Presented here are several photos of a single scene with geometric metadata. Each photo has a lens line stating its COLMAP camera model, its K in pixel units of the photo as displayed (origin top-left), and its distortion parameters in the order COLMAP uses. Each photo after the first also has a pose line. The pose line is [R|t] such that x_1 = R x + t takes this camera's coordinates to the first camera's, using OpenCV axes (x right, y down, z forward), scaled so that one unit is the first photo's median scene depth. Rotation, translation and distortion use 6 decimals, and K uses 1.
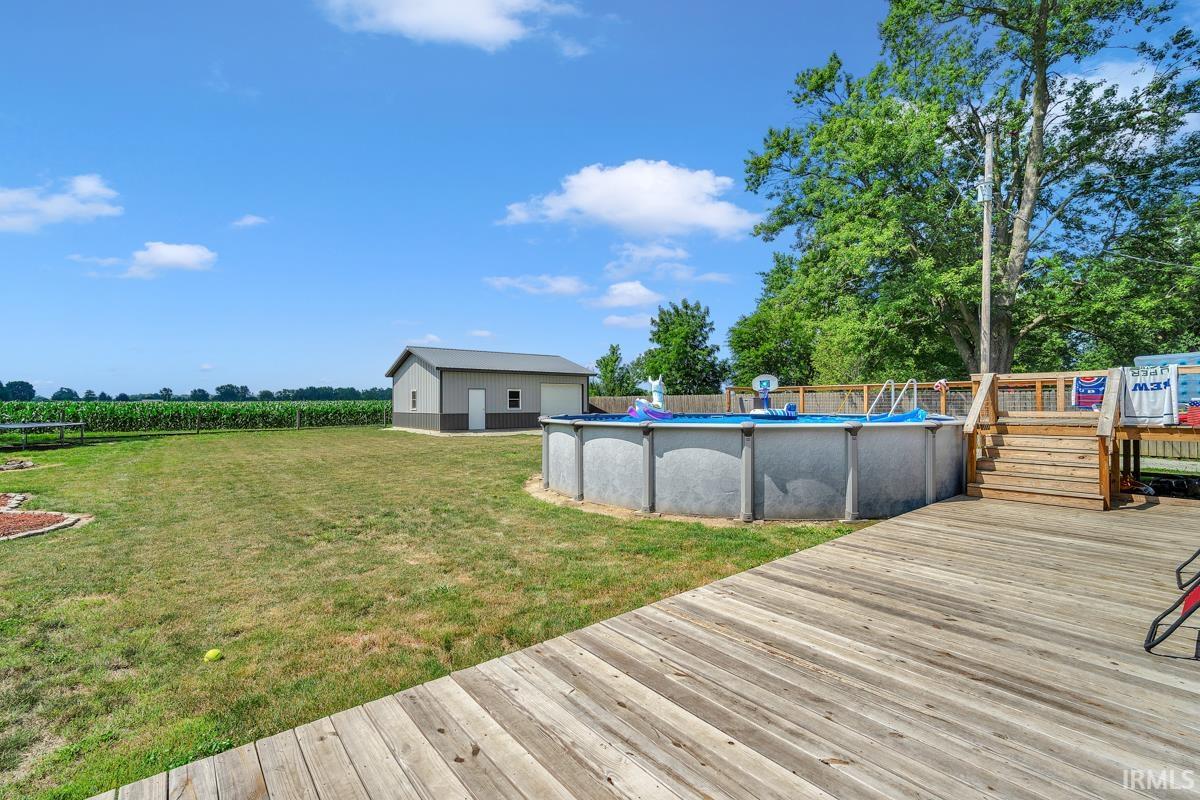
lens RADIAL K [[520.6, 0, 602.6], [0, 520.6, 401.8], [0, 0, 1]] dist [-0.000087, 0.000010]
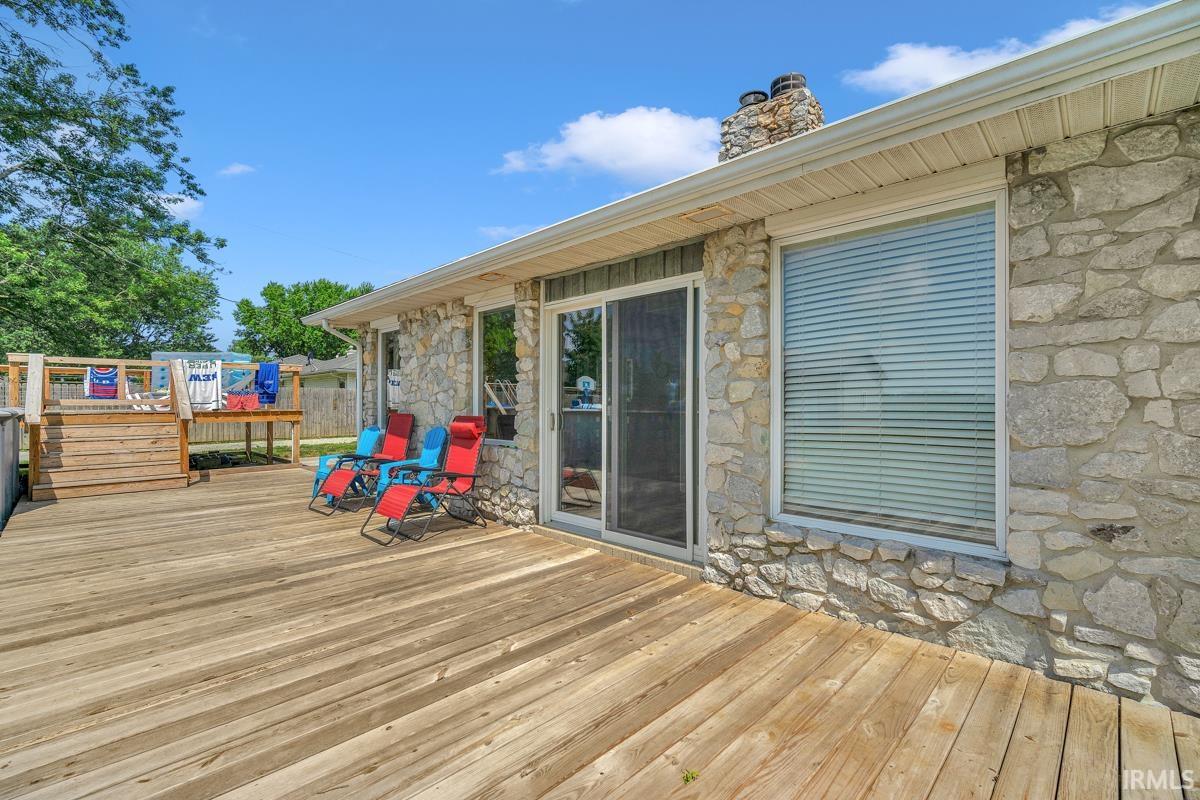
lens RADIAL K [[520.6, 0, 596.8], [0, 520.6, 402.6], [0, 0, 1]] dist [-0.000087, 0.000010]
pose [[-0.084171, 0.003326, 0.996446, -0.256396], [-0.004842, 0.999981, -0.003747, 0.035071], [-0.996440, -0.005140, -0.084154, 0.269741]]
